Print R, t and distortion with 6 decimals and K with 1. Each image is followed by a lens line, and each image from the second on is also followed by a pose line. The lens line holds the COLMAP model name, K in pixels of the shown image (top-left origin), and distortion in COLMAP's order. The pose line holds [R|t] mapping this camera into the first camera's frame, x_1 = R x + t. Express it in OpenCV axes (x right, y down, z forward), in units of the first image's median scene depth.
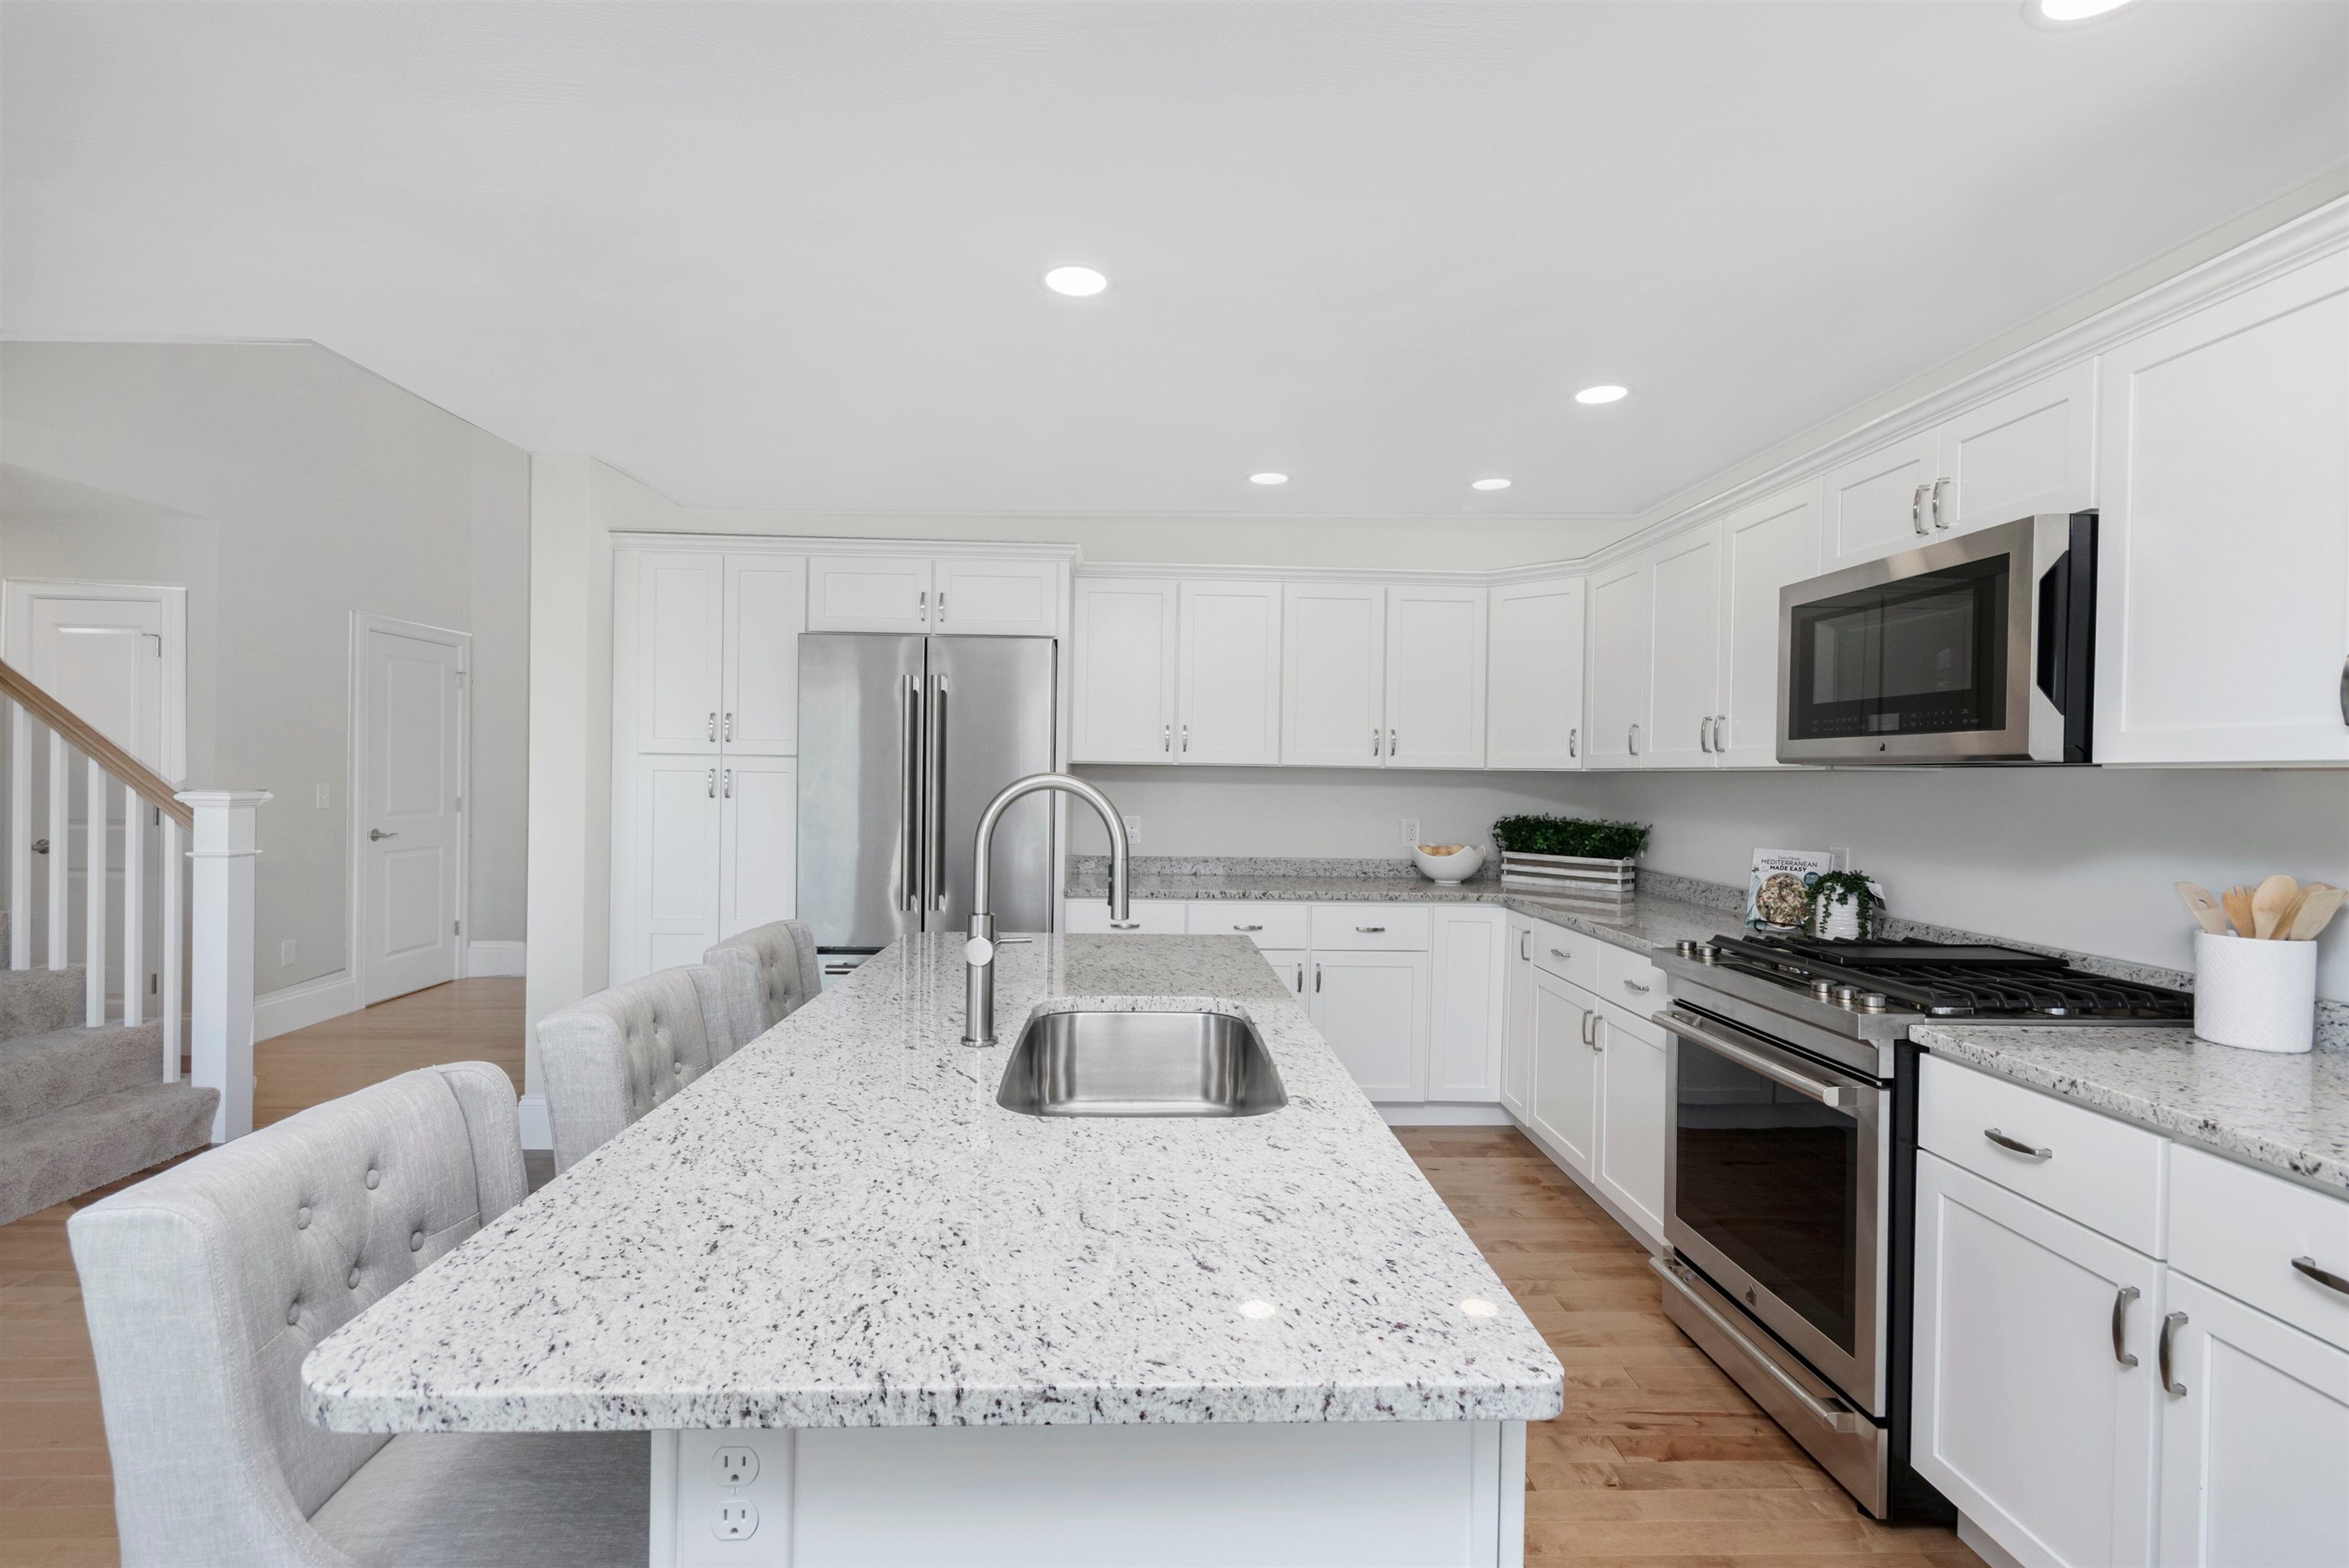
lens RADIAL K [[1066.2, 0, 1175.0], [0, 1066.2, 771.7], [0, 0, 1]] dist [0.002992, -0.001562]
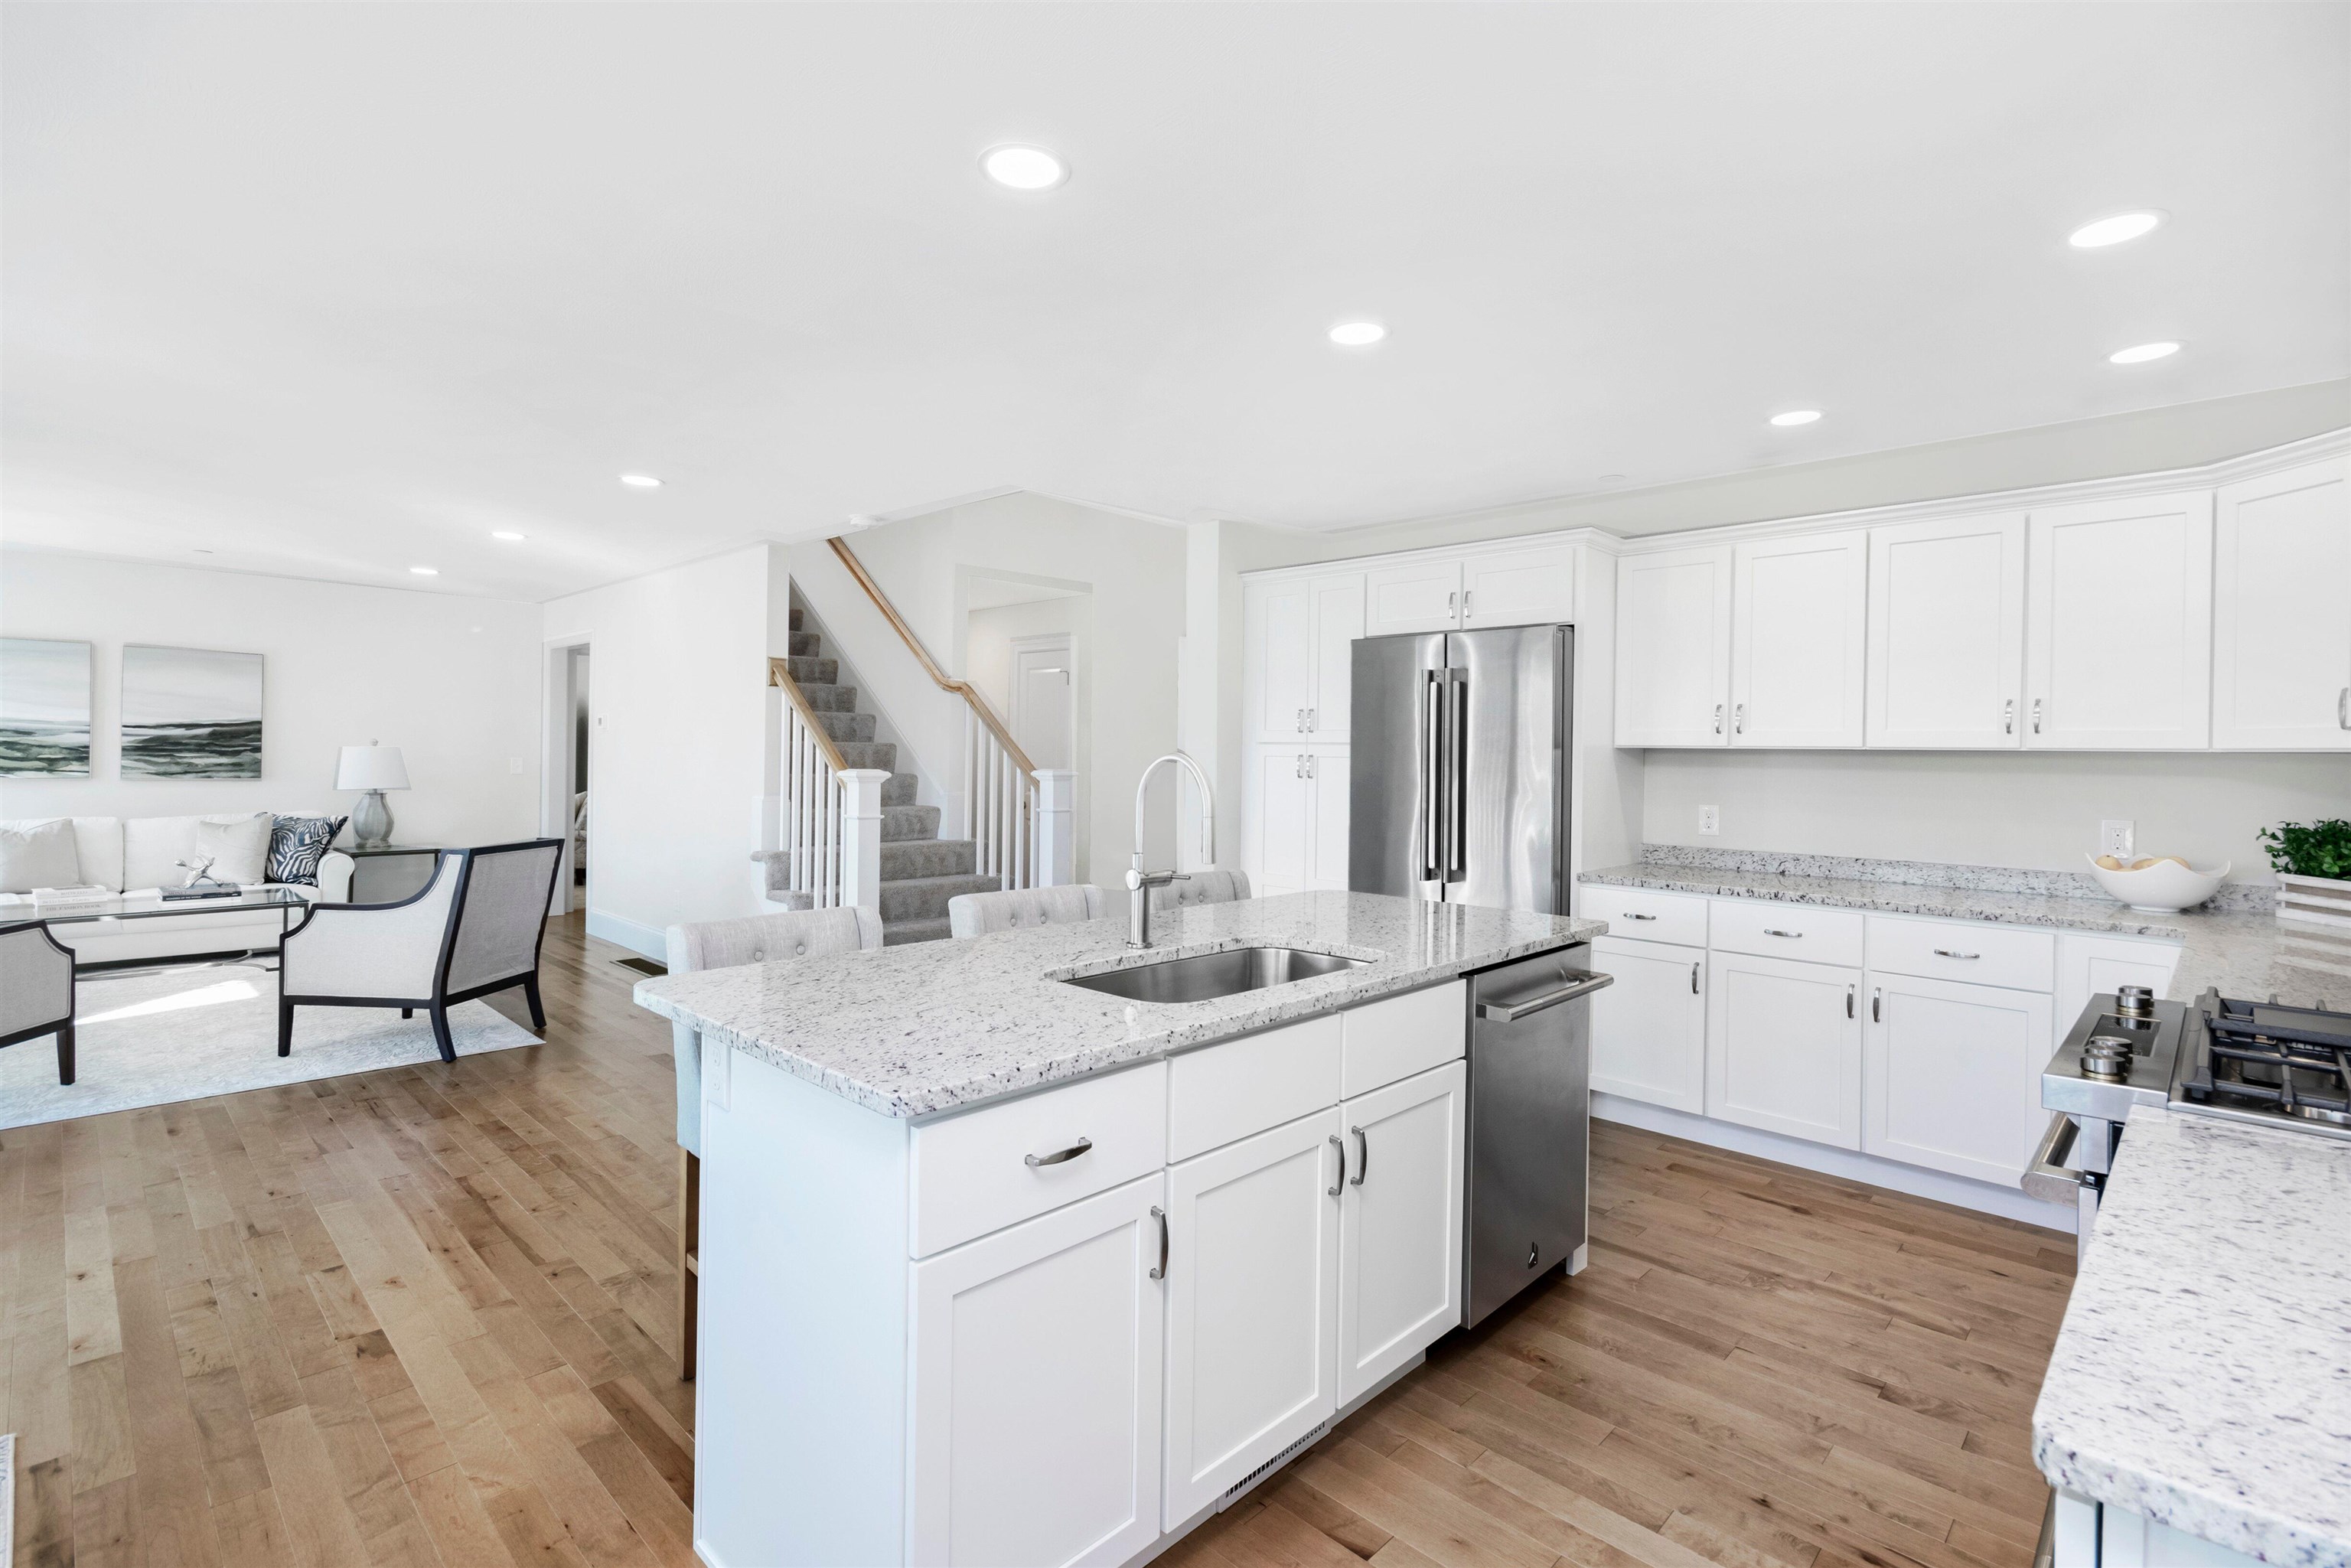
lens RADIAL K [[1067.2, 0, 1161.7], [0, 1067.2, 761.8], [0, 0, 1]] dist [0.002992, -0.001562]
pose [[0.679205, -0.000429, -0.733949, 0.362558], [-0.000938, 0.999999, -0.001452, 0.006934], [0.733948, 0.001675, 0.679203, 0.029894]]
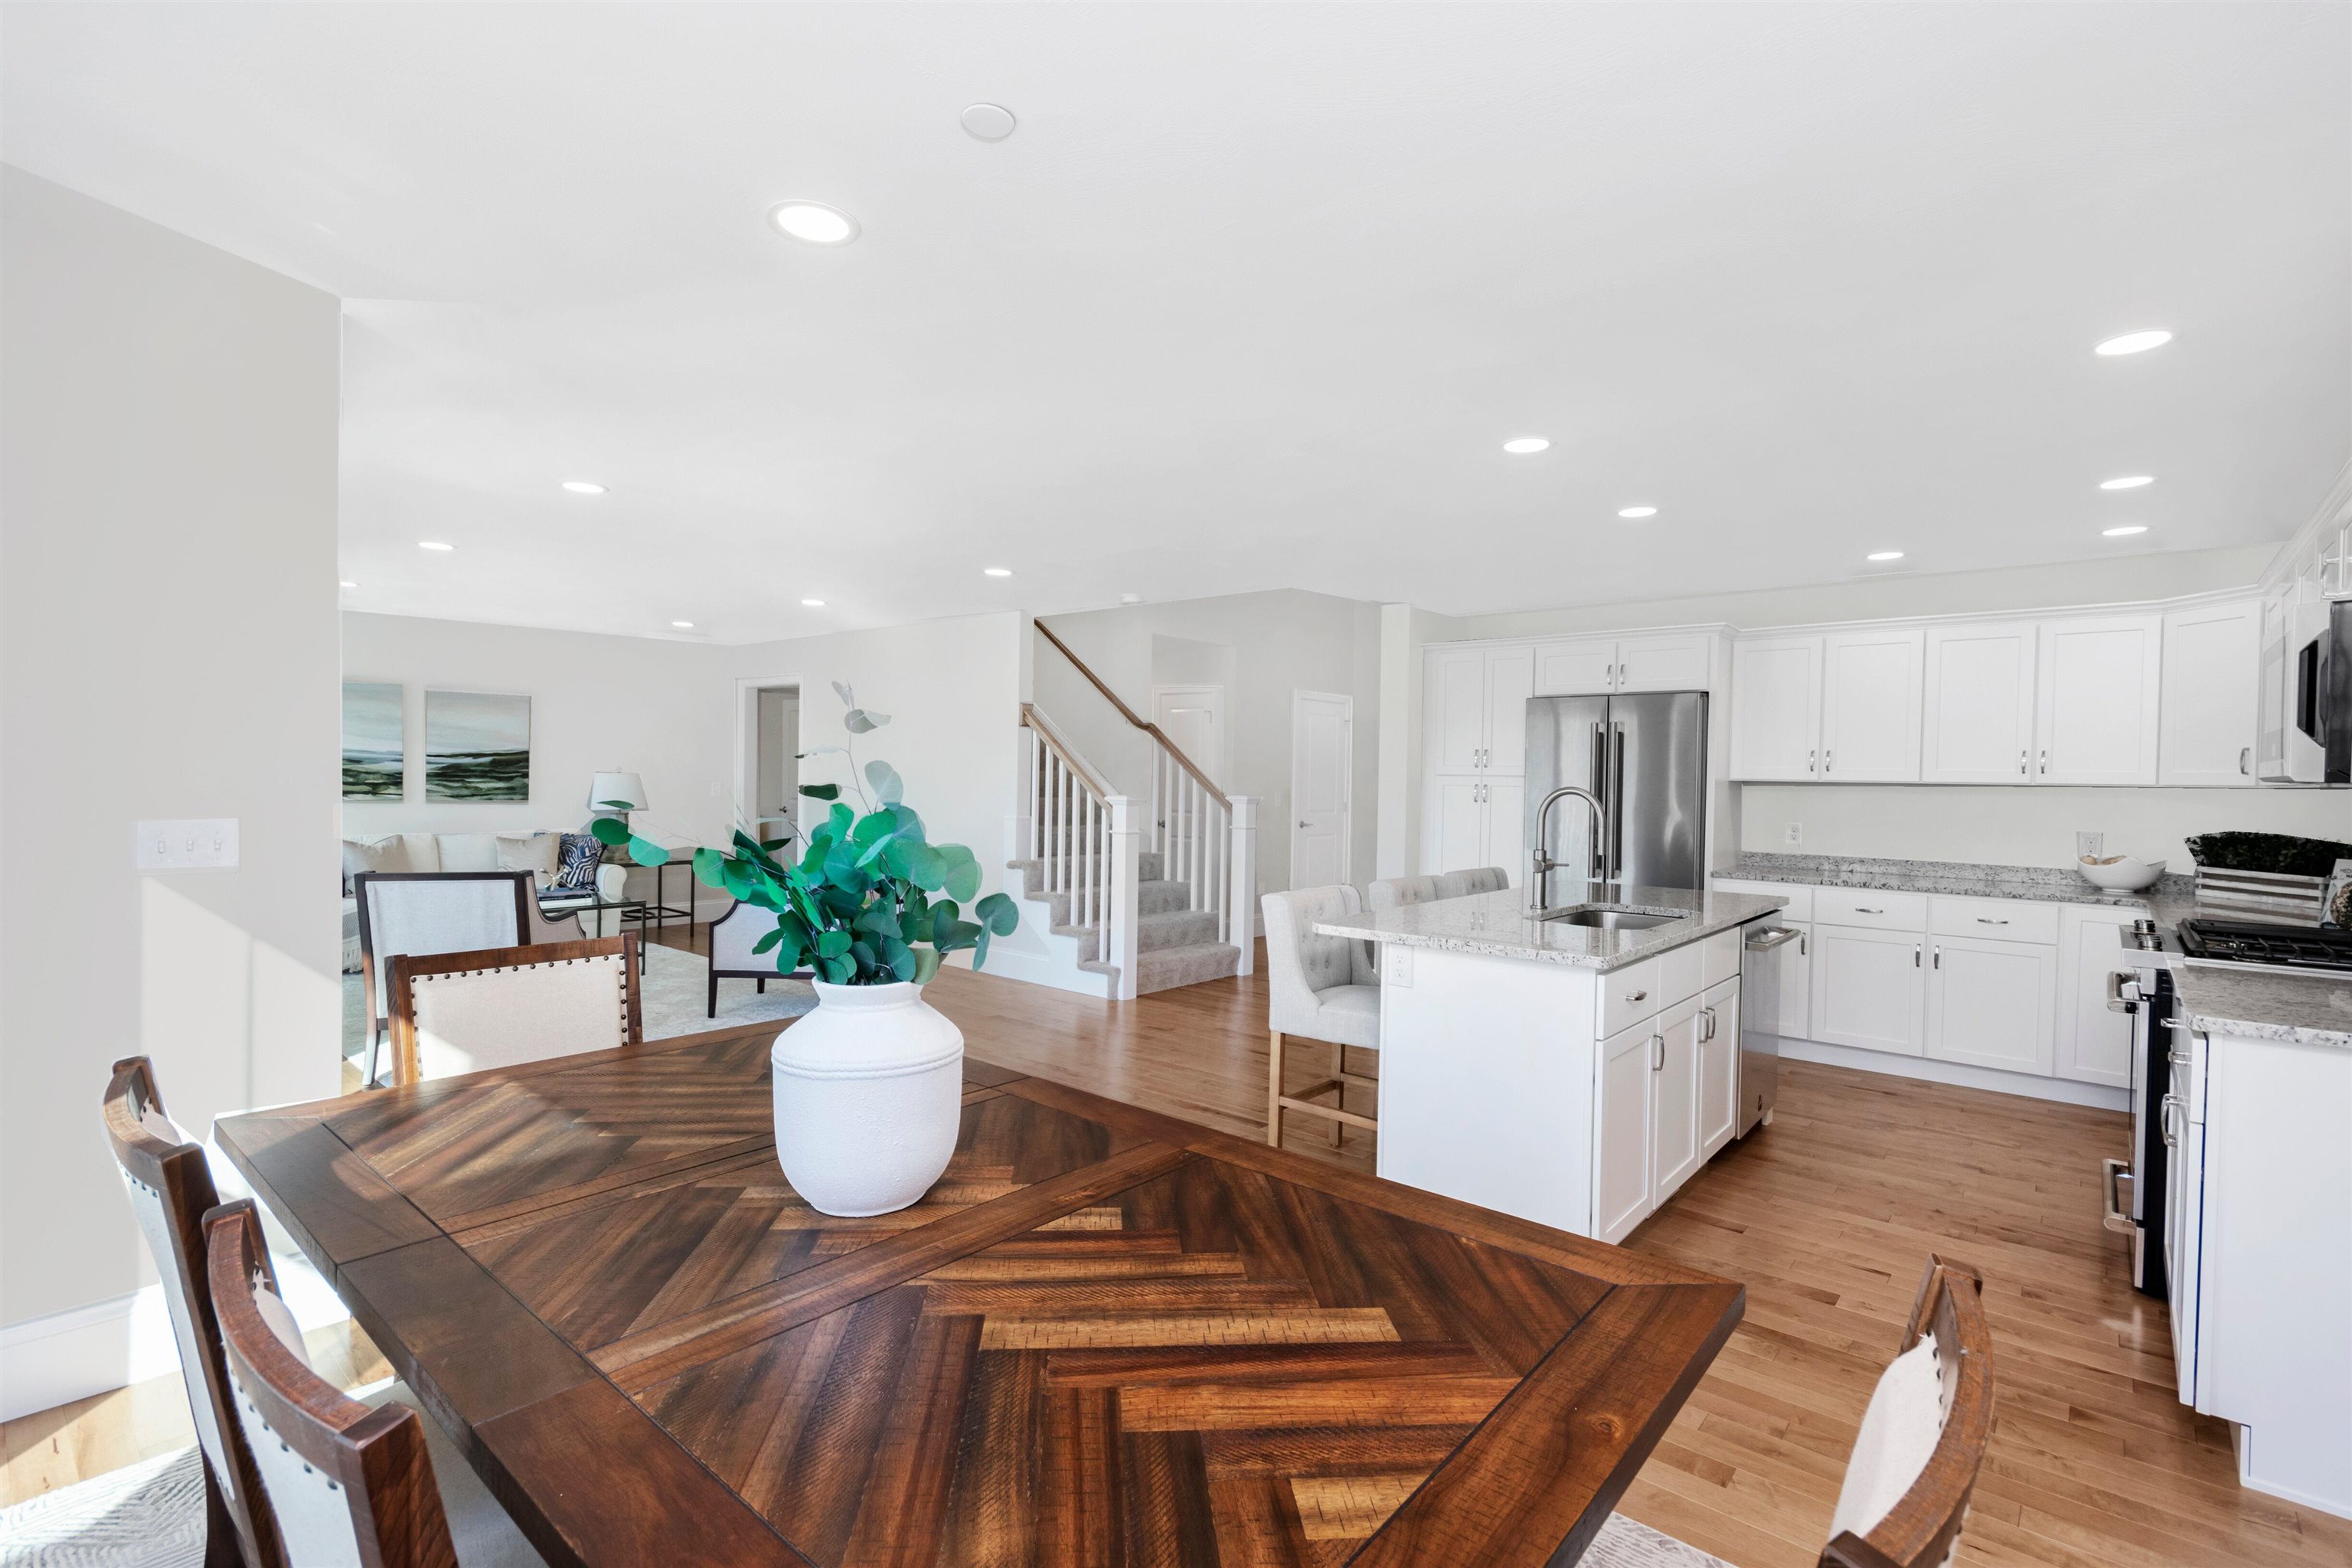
lens RADIAL K [[1067.7, 0, 1158.7], [0, 1067.7, 795.2], [0, 0, 1]] dist [0.002992, -0.001562]
pose [[0.721972, 0.009349, -0.691859, 0.332646], [-0.003250, 0.999943, 0.010121, -0.001092], [0.691914, -0.005058, 0.721962, -0.493232]]
